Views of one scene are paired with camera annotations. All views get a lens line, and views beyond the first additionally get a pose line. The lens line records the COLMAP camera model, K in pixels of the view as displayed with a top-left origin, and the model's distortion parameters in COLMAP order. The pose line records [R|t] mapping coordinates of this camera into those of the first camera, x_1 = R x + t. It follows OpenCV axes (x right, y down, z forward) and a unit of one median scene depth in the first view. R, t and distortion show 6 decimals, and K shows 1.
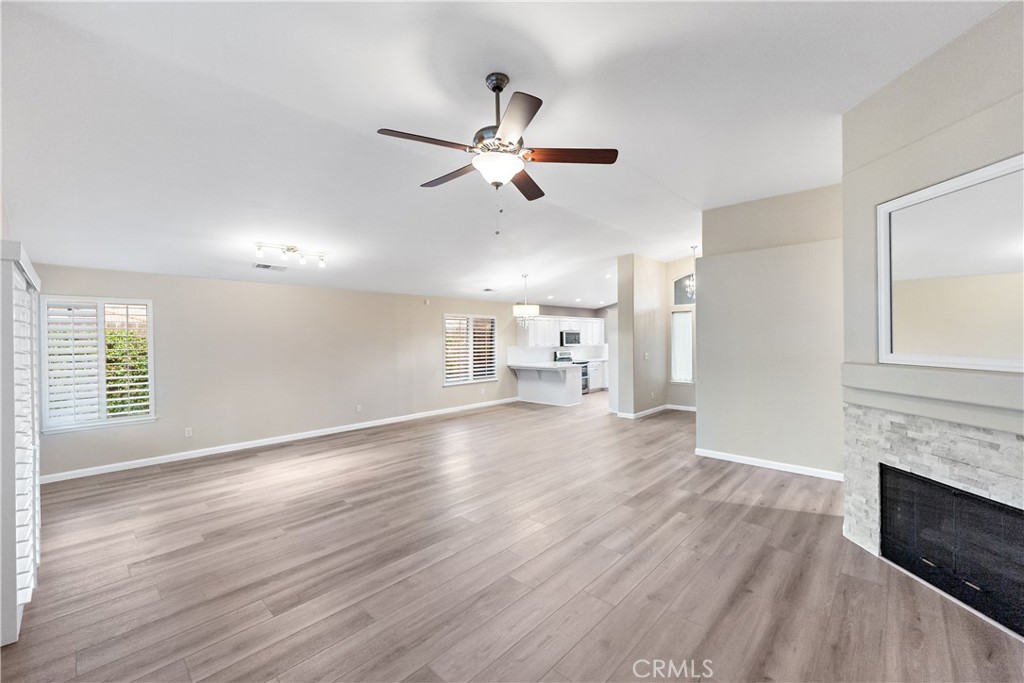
lens RADIAL K [[418.6, 0, 513.9], [0, 418.6, 348.1], [0, 0, 1]] dist [0.002201, -0.004095]
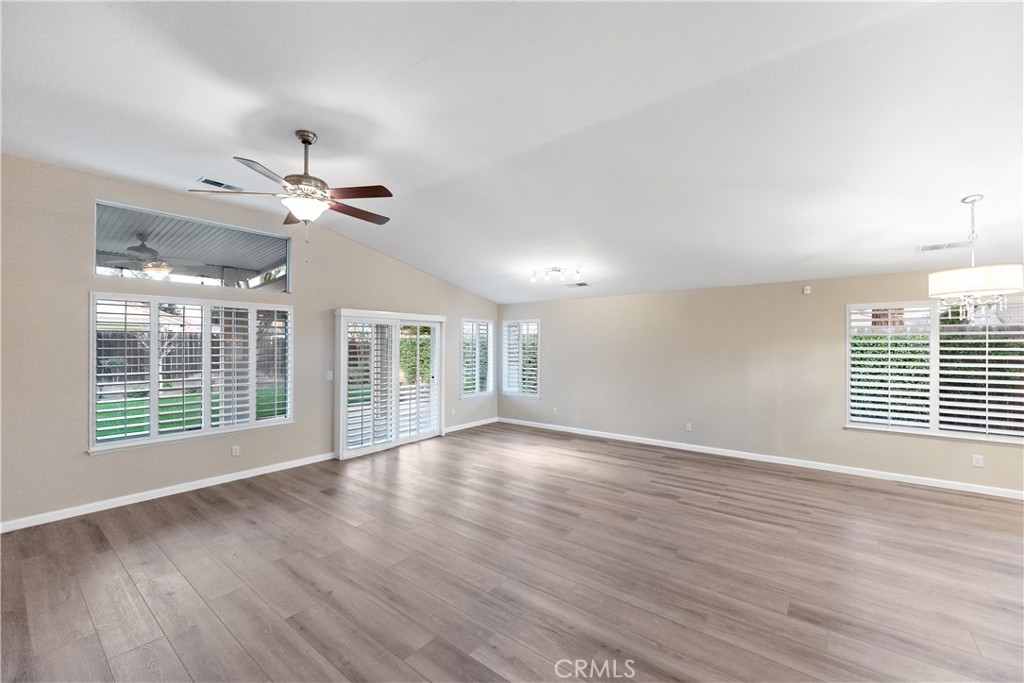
lens RADIAL K [[418.6, 0, 513.9], [0, 418.6, 348.1], [0, 0, 1]] dist [0.002201, -0.004095]
pose [[0.065798, 0.016981, -0.997688, 0.634779], [-0.025136, 0.999566, 0.015355, -0.030007], [0.997516, 0.024068, 0.066197, 0.799781]]
